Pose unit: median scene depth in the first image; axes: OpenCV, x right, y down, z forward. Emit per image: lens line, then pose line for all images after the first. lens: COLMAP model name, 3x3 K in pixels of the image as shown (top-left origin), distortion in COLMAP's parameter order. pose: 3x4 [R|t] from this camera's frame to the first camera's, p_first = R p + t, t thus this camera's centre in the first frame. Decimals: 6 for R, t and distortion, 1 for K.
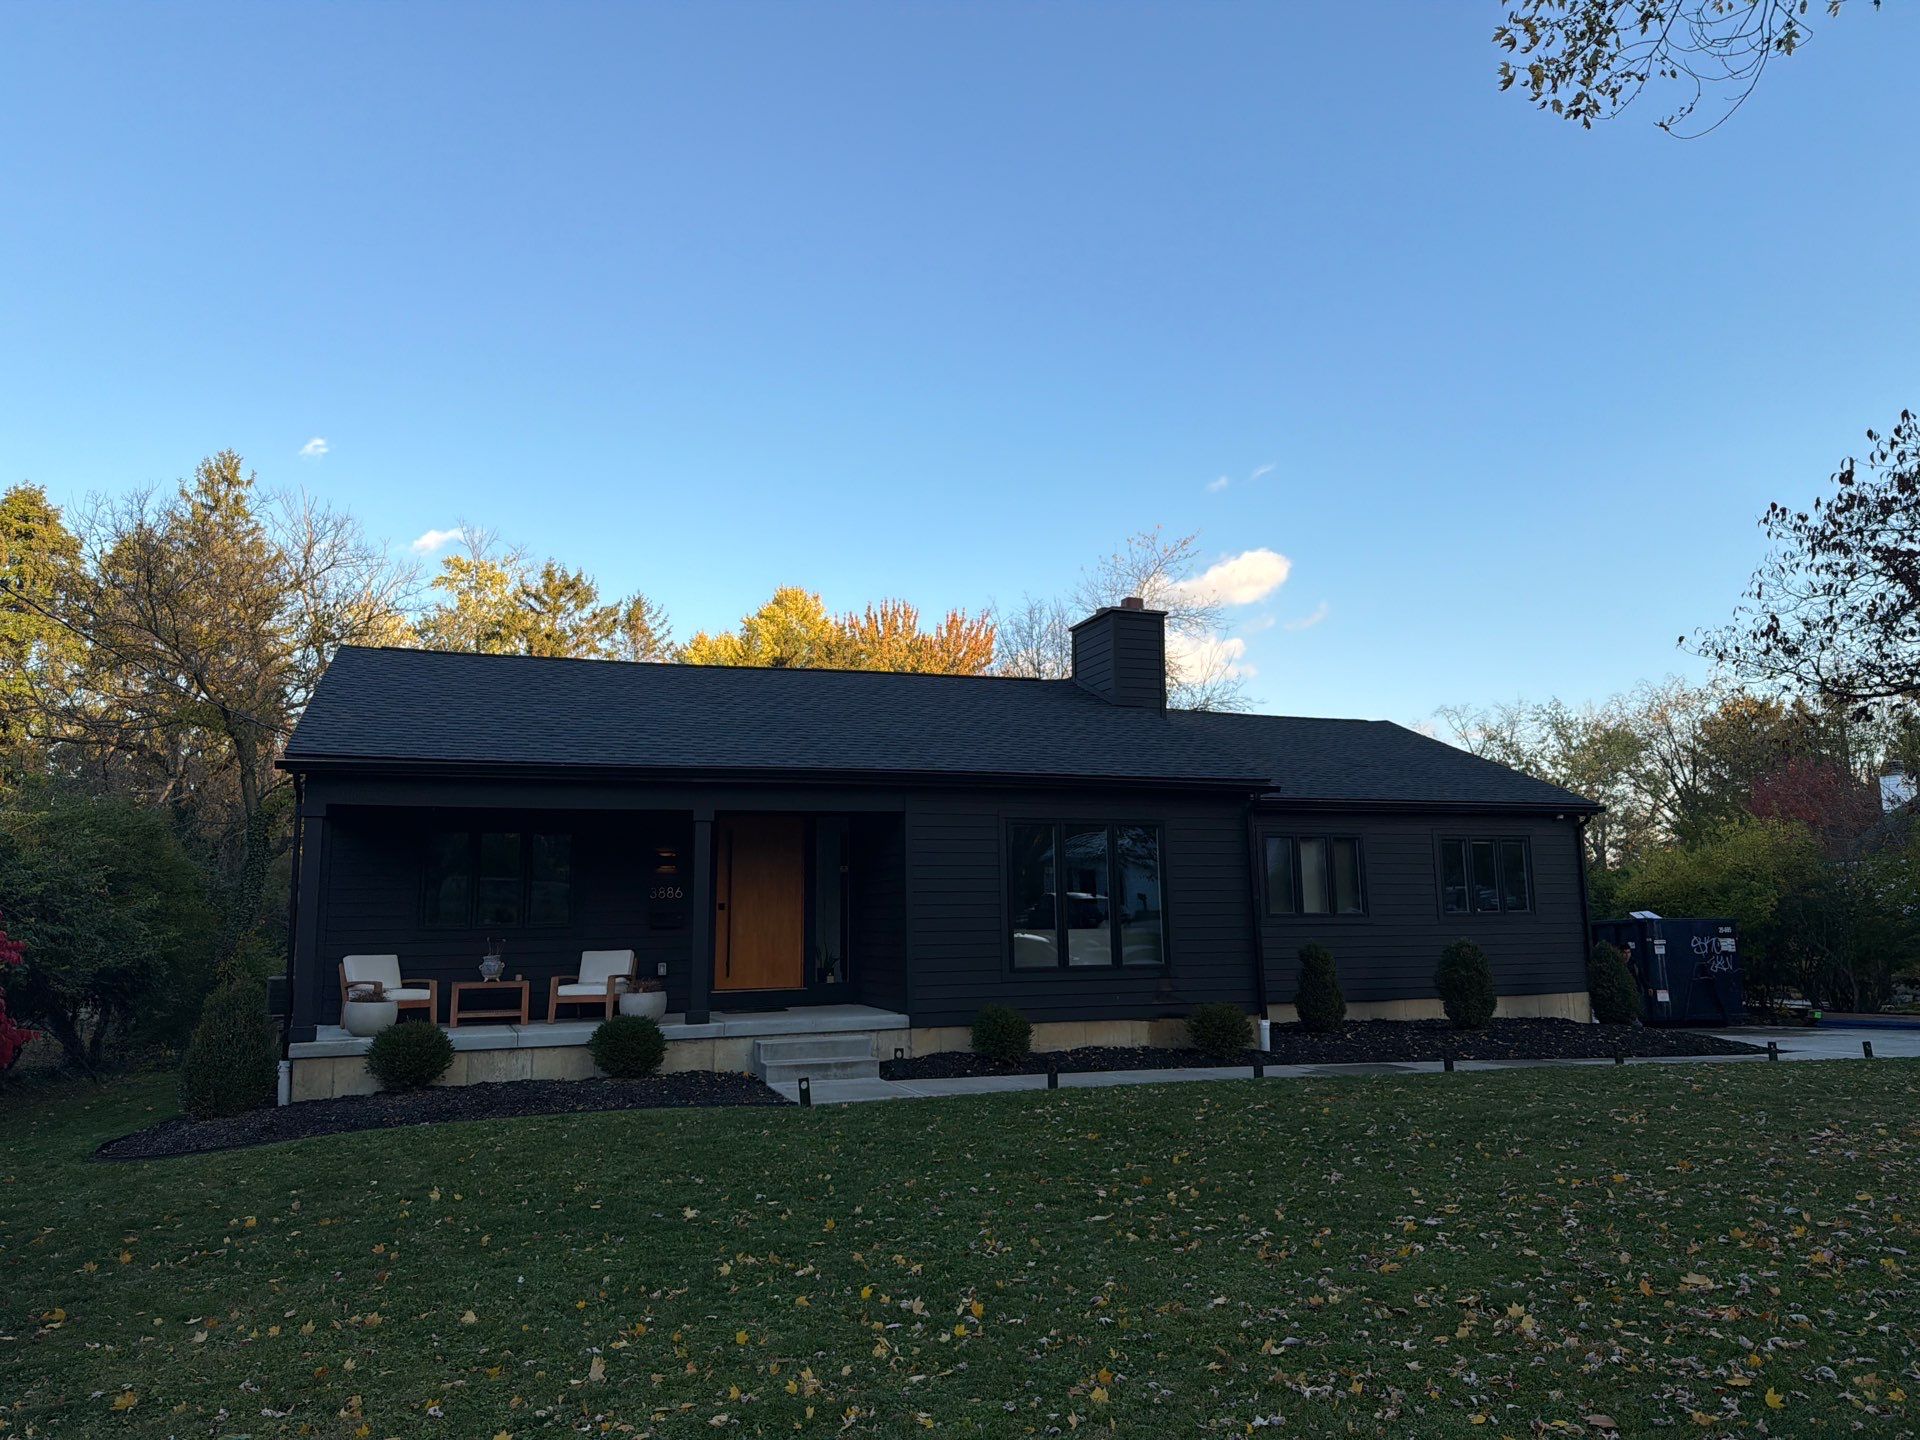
lens RADIAL K [[1324.9, 0, 960.0], [0, 1324.9, 720.0], [0, 0, 1]] dist [0.084437, -0.107515]
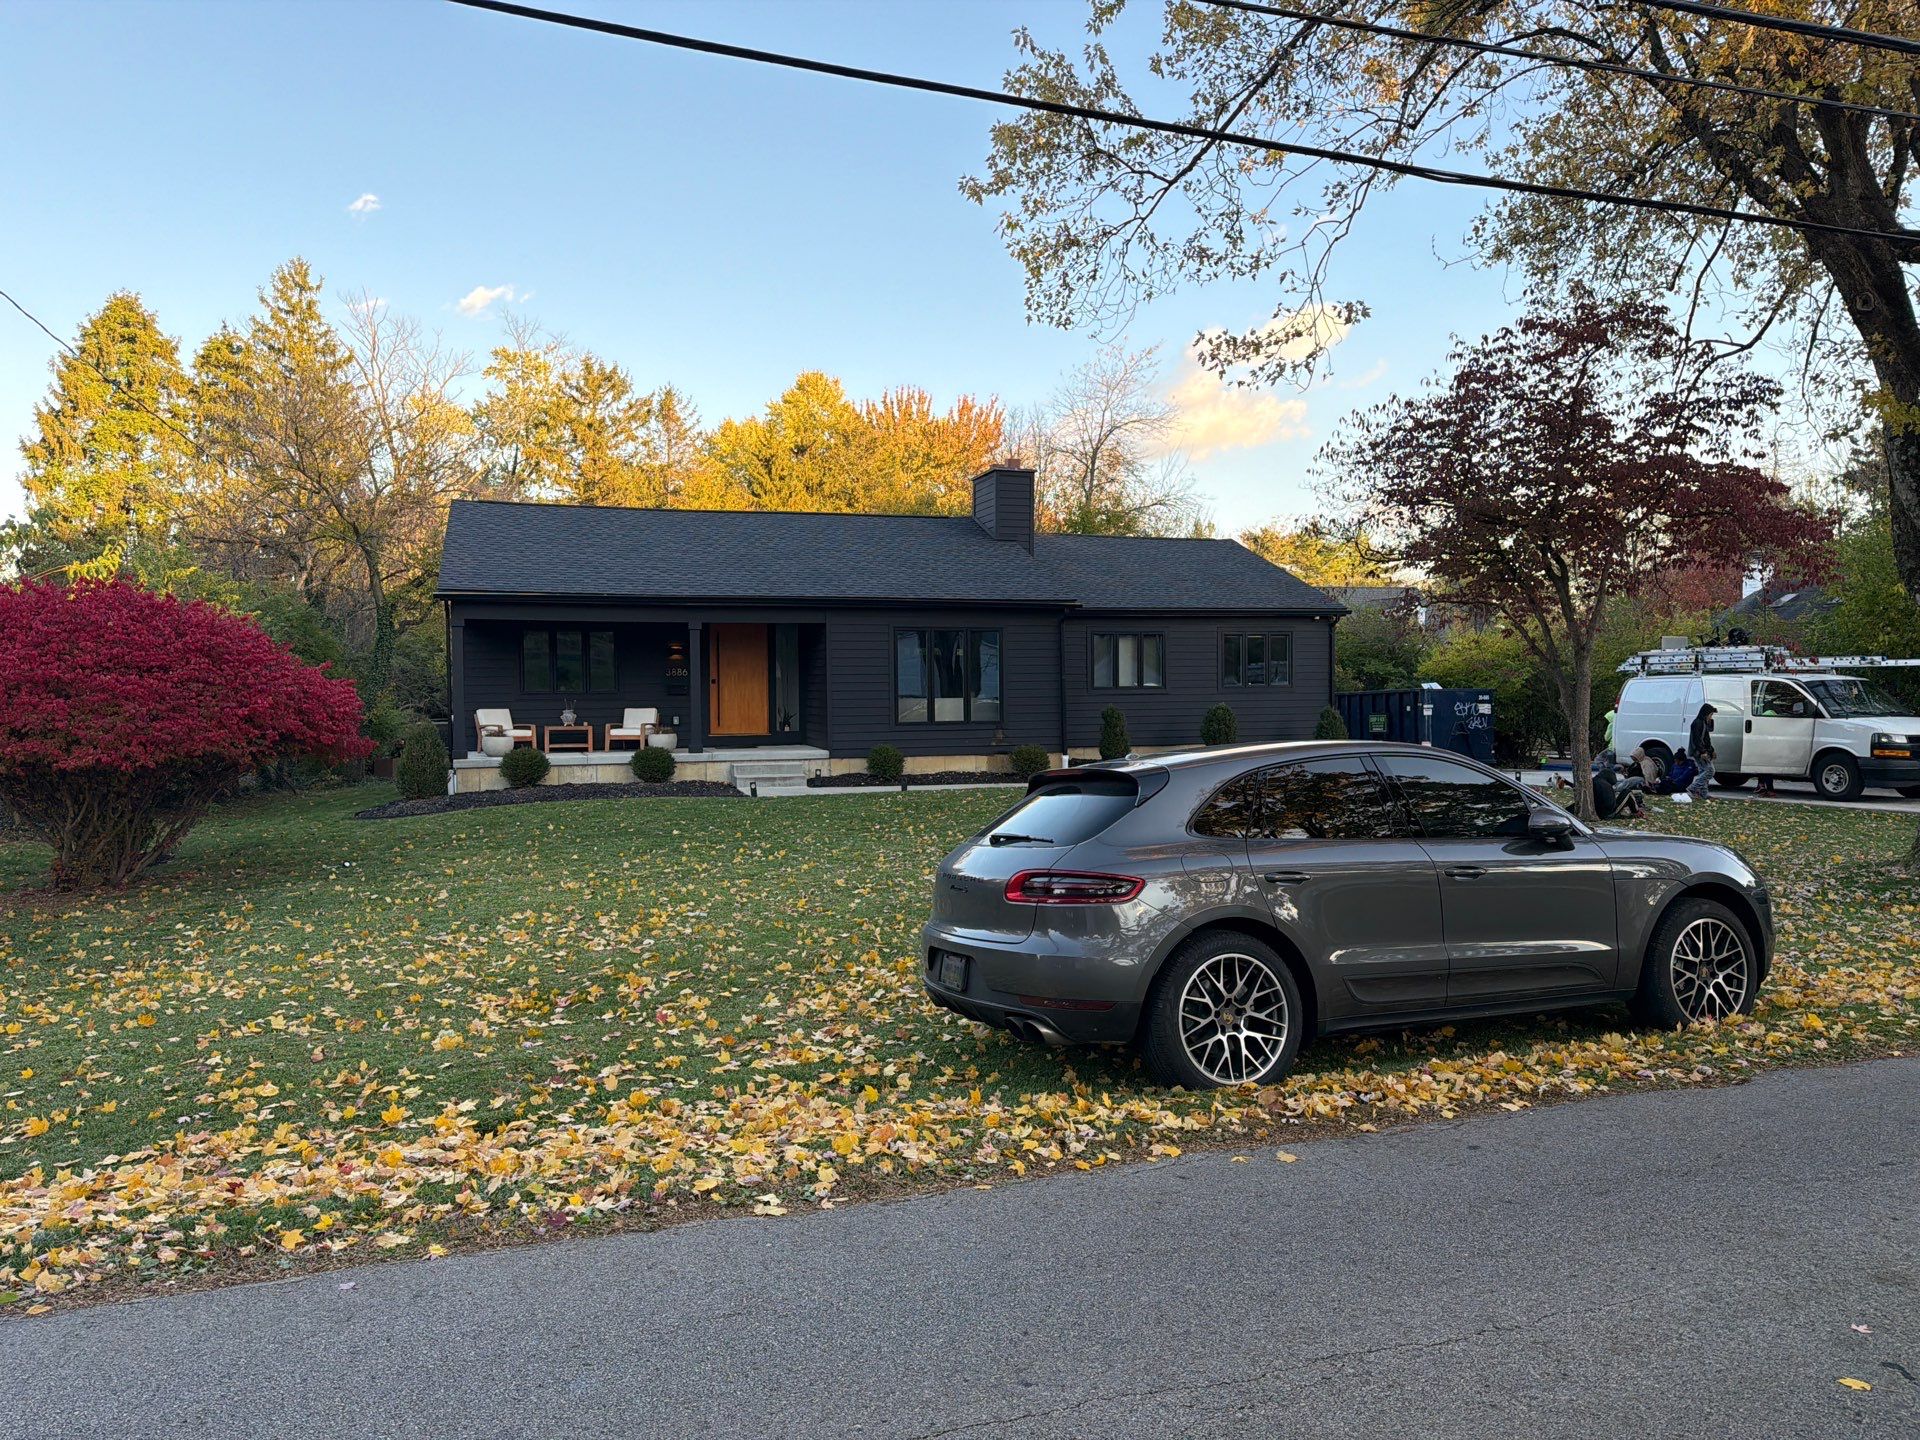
lens RADIAL K [[1324.9, 0, 960.0], [0, 1324.9, 720.0], [0, 0, 1]] dist [0.084437, -0.107515]
pose [[0.999360, 0.008166, -0.034816, 0.169301], [-0.001820, 0.983931, 0.178542, -0.095298], [0.035714, -0.178365, 0.983316, -0.537179]]
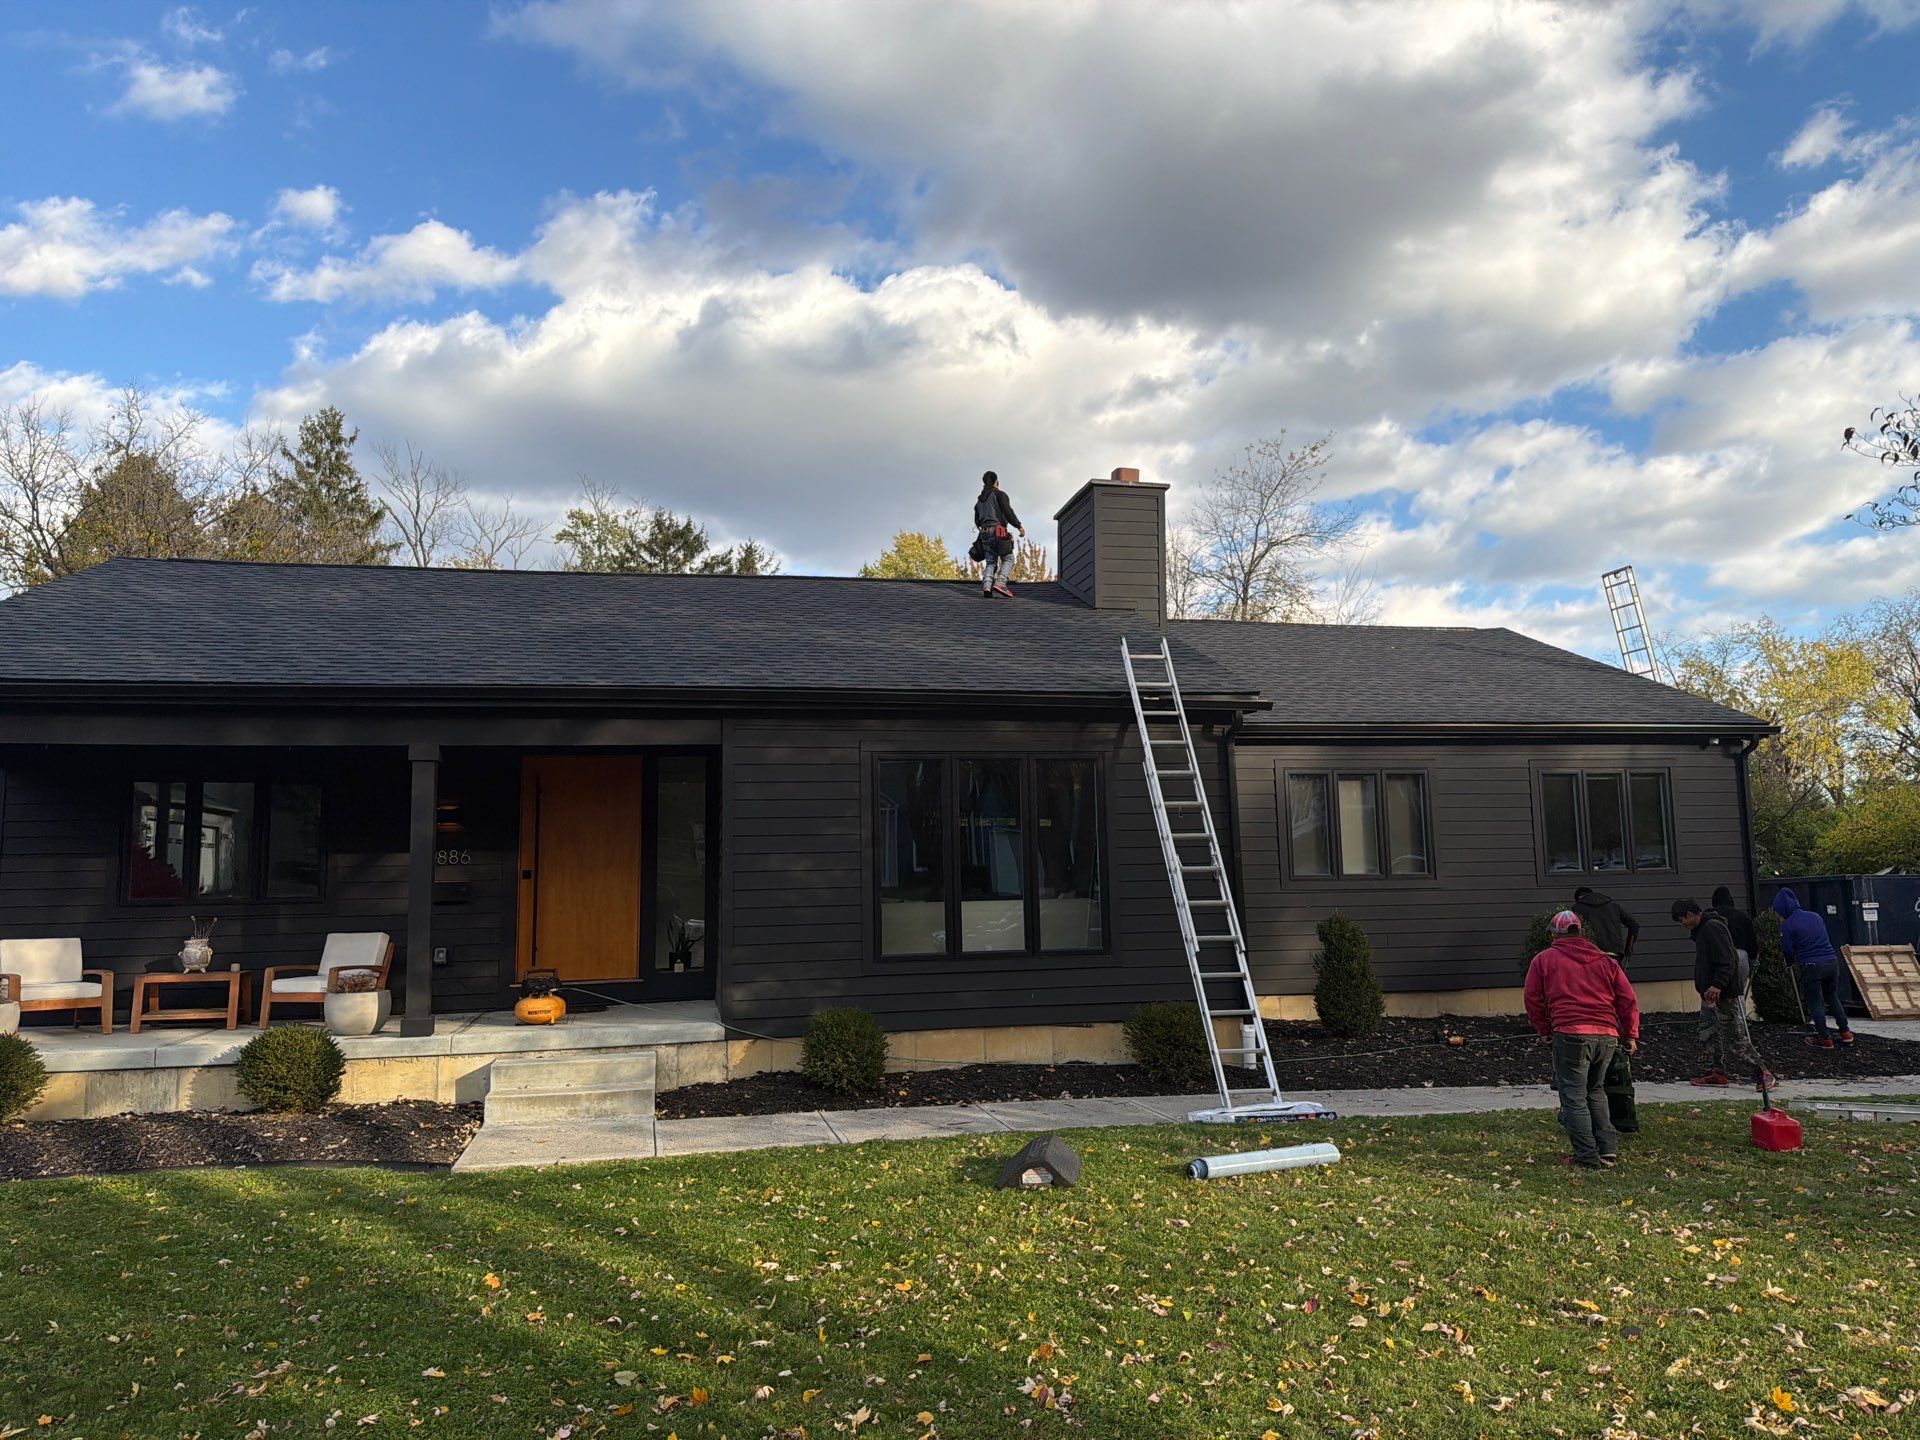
lens RADIAL K [[1317.6, 0, 966.3], [0, 1317.6, 756.6], [0, 0, 1]] dist [0.078269, -0.113629]
pose [[0.990521, -0.017173, -0.136280, 0.189647], [0.025496, 0.997899, 0.059561, 0.035548], [0.134971, -0.062471, 0.988878, 0.298949]]
